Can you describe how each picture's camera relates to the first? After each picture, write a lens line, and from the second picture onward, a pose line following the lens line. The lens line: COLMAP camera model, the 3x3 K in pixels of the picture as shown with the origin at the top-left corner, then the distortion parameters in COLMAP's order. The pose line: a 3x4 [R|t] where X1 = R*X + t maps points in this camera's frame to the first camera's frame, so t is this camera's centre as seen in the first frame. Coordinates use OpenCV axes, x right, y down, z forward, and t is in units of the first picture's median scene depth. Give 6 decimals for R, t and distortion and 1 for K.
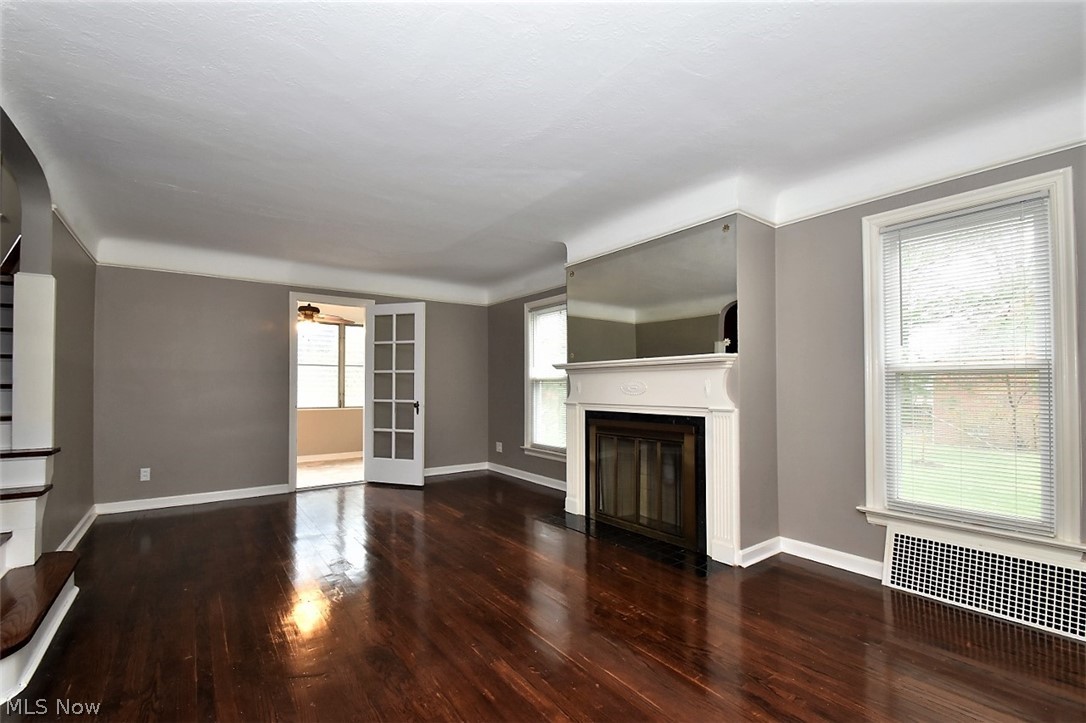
lens RADIAL K [[467.8, 0, 523.8], [0, 467.8, 378.0], [0, 0, 1]] dist [-0.000377, -0.000153]
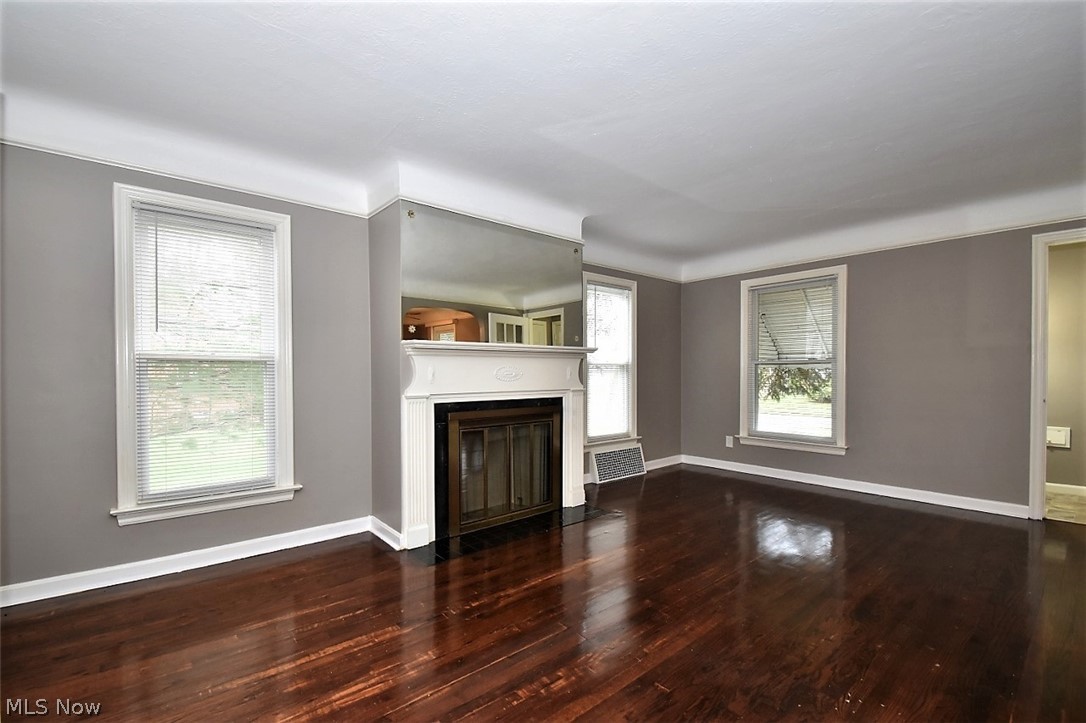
lens RADIAL K [[467.8, 0, 523.8], [0, 467.8, 378.0], [0, 0, 1]] dist [-0.000377, -0.000153]
pose [[-0.051244, -0.009971, 0.998636, -0.639958], [-0.014963, 0.999846, 0.009215, 0.017865], [-0.998574, -0.014470, -0.051385, 0.890697]]
